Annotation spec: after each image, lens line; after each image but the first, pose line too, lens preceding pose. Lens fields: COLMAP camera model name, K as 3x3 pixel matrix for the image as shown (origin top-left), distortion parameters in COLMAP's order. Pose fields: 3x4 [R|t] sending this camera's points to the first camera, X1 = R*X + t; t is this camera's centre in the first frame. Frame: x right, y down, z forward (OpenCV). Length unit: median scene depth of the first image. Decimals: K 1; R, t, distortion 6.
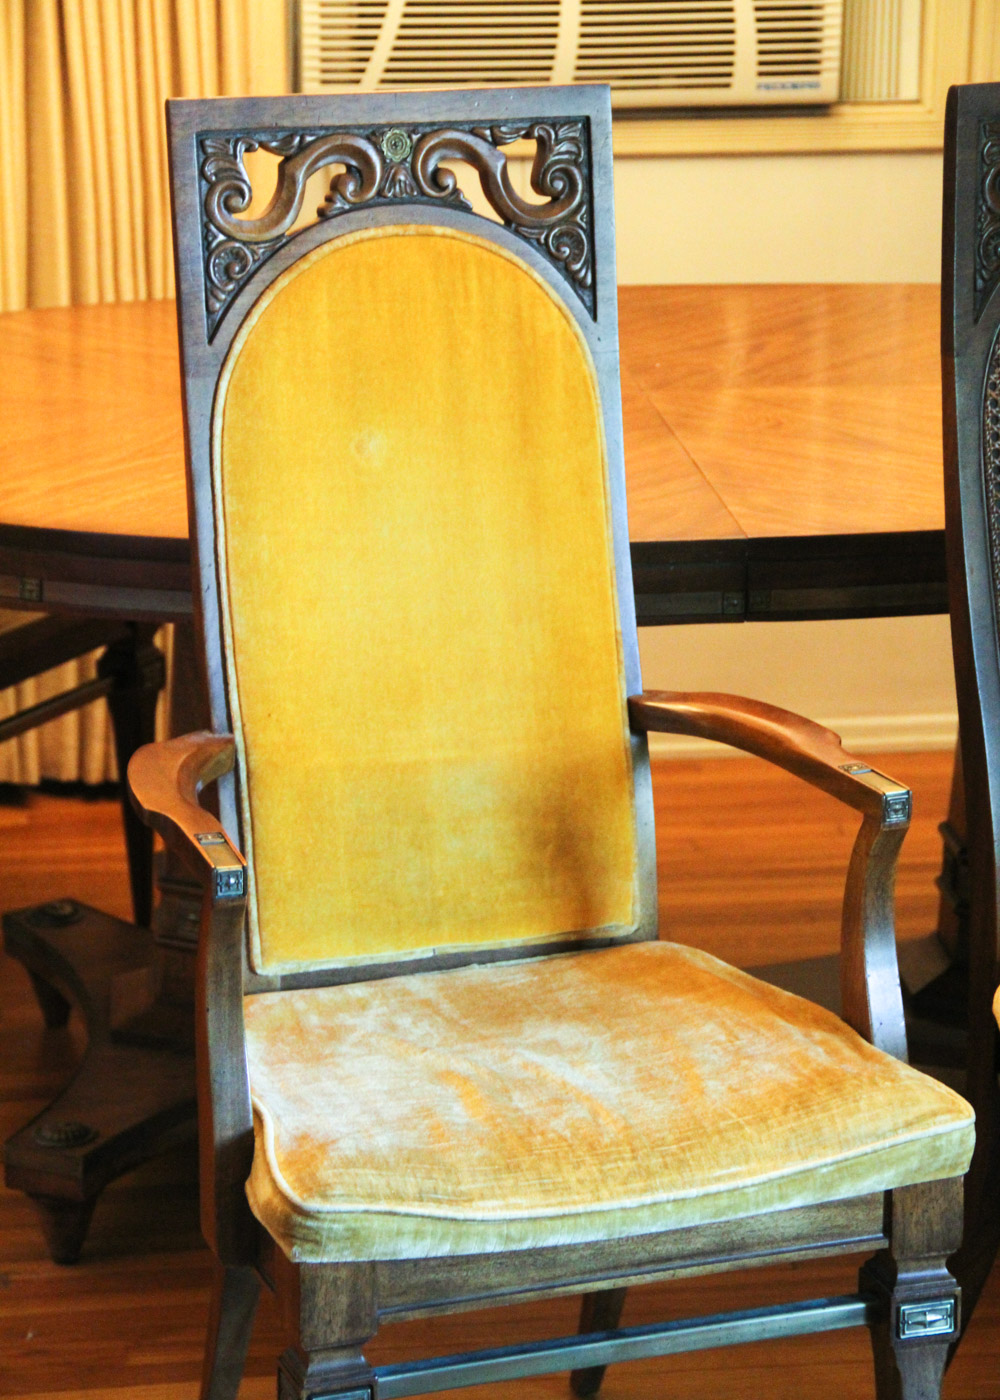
lens RADIAL K [[4425.0, 0, 512.9], [0, 4425.0, 711.0], [0, 0, 1]] dist [0.614117, 0.000000]
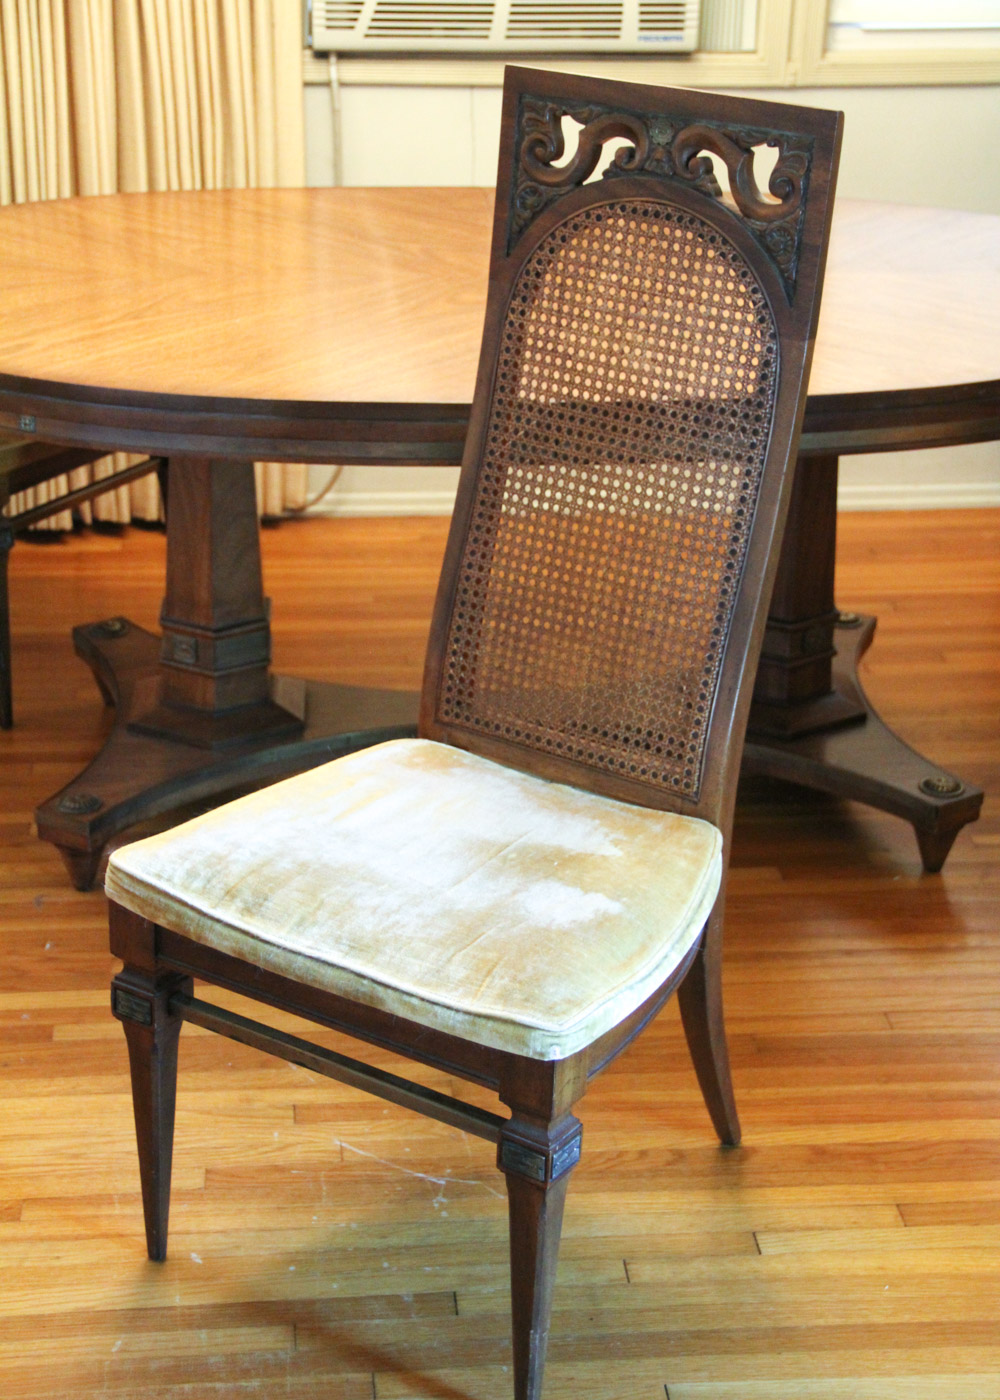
lens RADIAL K [[2554.5, 0, 523.5], [0, 2554.5, 736.8], [0, 0, 1]] dist [0.173561, 0.000000]
pose [[0.998673, 0.032453, -0.039979, 0.061587], [-0.026544, 0.989745, 0.140355, -0.037763], [0.044124, -0.139108, 0.989294, 0.177457]]
